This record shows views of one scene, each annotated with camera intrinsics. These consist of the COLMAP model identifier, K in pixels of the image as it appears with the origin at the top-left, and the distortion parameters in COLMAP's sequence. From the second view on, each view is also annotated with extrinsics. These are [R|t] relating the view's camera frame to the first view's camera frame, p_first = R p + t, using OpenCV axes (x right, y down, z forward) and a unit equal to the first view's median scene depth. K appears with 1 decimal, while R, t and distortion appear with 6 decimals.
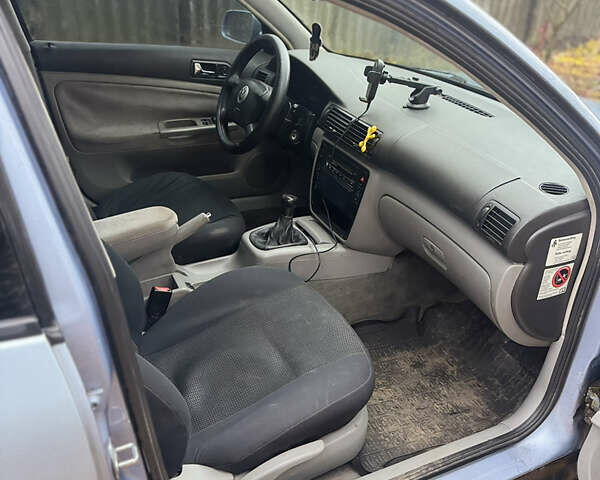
lens RADIAL K [[530.6, 0, 300.0], [0, 530.6, 240.0], [0, 0, 1]] dist [0.119492, -0.234240]
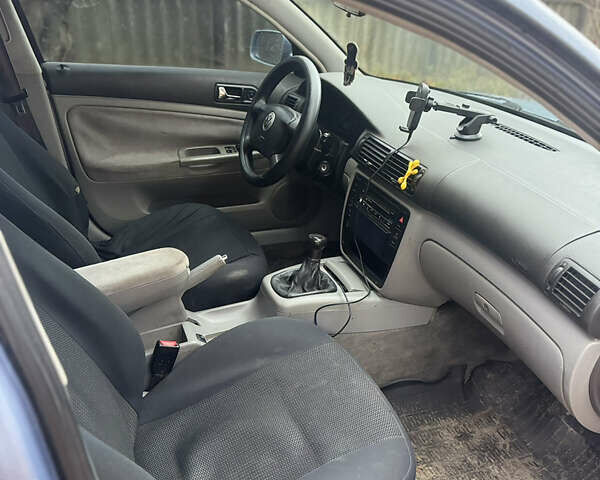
lens RADIAL K [[530.6, 0, 300.0], [0, 530.6, 240.0], [0, 0, 1]] dist [0.119492, -0.234240]
pose [[0.997942, 0.020302, -0.060830, 0.005417], [-0.022442, 0.999146, -0.034700, -0.044192], [0.060074, 0.035994, 0.997545, 0.116735]]
